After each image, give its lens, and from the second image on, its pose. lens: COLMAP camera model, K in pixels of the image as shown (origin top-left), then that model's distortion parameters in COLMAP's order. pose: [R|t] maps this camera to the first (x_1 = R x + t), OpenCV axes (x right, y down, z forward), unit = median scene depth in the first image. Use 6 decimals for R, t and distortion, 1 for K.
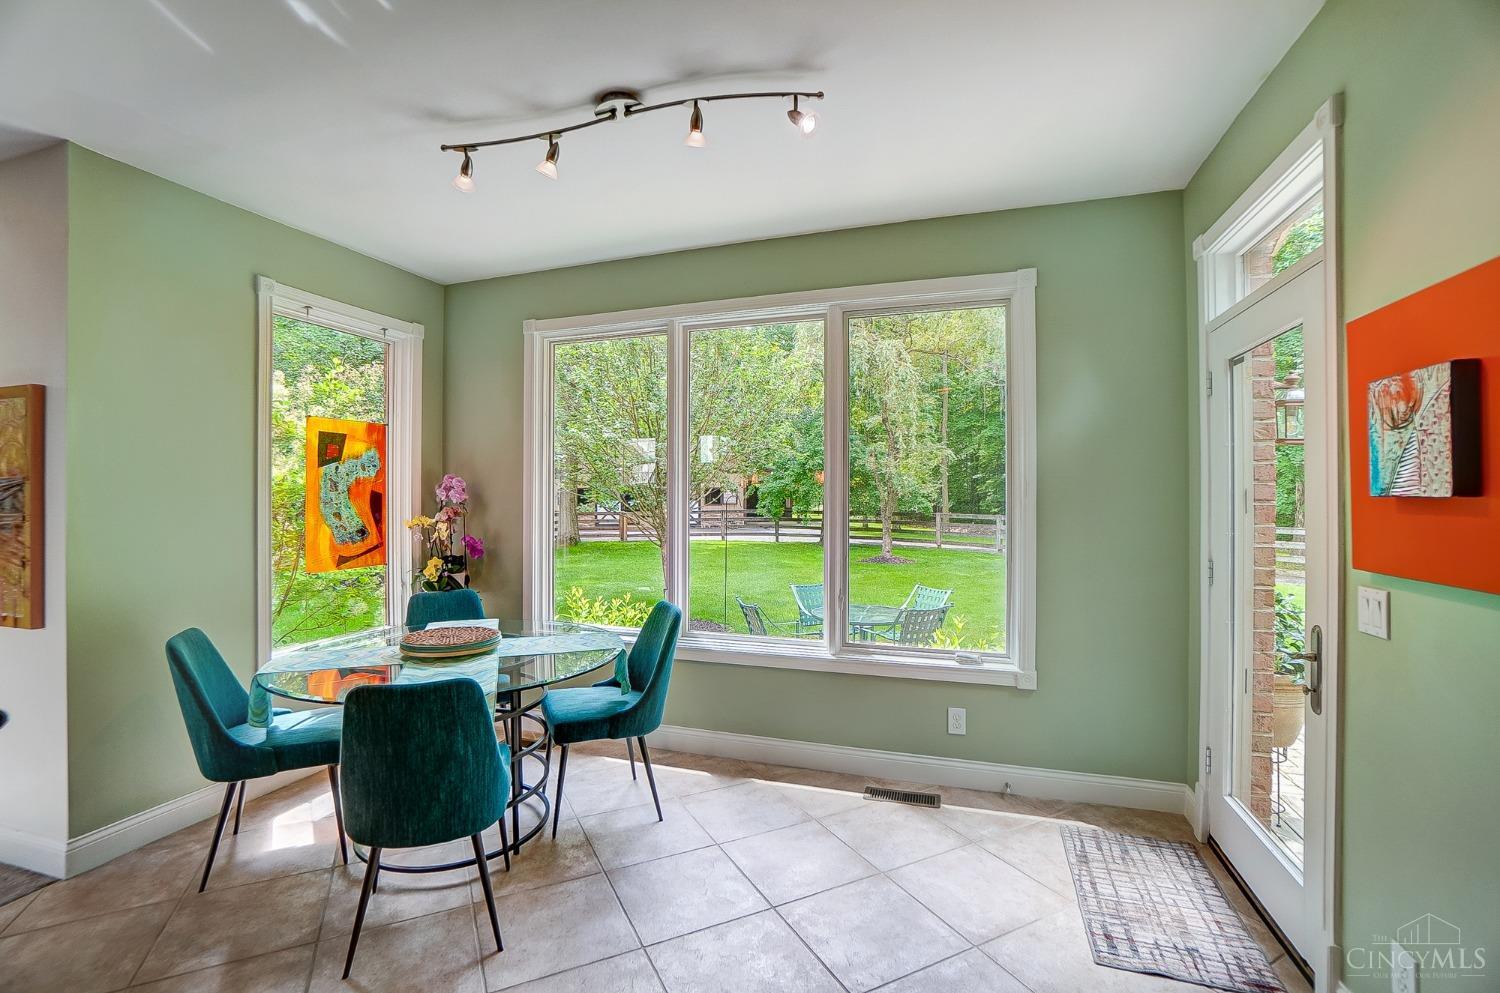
lens RADIAL K [[670.2, 0, 753.9], [0, 670.2, 497.3], [0, 0, 1]] dist [-0.032504, 0.006567]
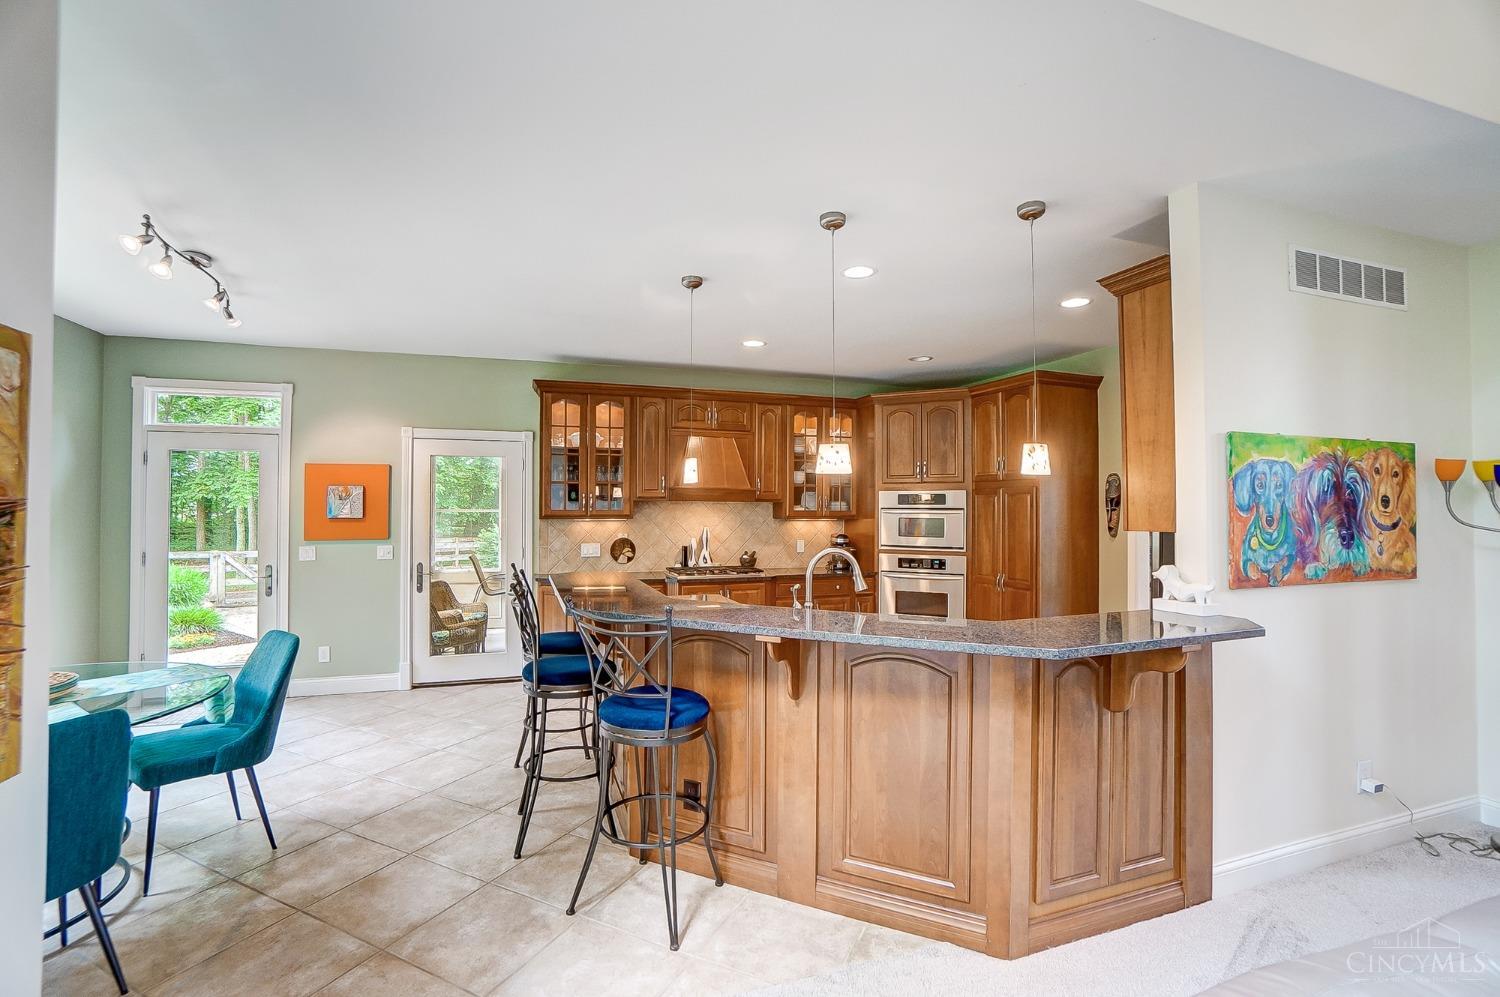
lens RADIAL K [[670.2, 0, 746.3], [0, 670.2, 501.5], [0, 0, 1]] dist [-0.032504, 0.006567]
pose [[-0.618125, 0.014187, 0.785952, -2.035875], [0.003690, 0.999878, -0.015147, -0.017409], [-0.786071, -0.006462, -0.618102, 0.897789]]
